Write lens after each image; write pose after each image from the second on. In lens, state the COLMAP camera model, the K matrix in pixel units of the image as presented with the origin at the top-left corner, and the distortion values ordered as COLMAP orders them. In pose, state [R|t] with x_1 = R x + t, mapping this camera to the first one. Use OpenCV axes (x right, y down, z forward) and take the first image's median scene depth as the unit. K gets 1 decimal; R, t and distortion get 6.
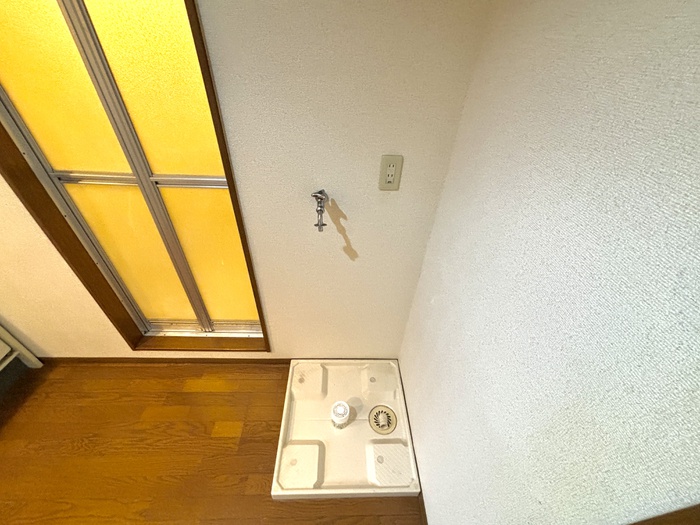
lens RADIAL K [[281.7, 0, 350.0], [0, 281.7, 262.9], [0, 0, 1]] dist [0.002311, -0.000999]
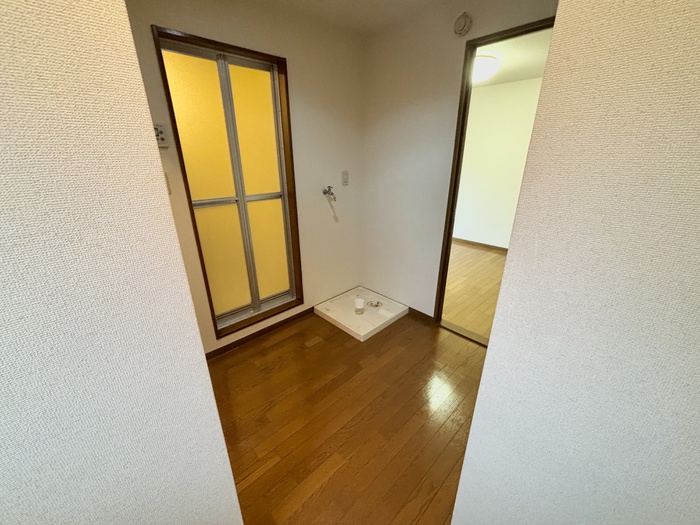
lens RADIAL K [[281.7, 0, 350.4], [0, 281.7, 262.1], [0, 0, 1]] dist [0.002311, -0.000999]
pose [[0.734563, -0.290240, 0.613334, -1.363070], [0.444560, 0.888737, -0.111865, 0.558047], [-0.512625, 0.354835, 0.781862, -0.621658]]
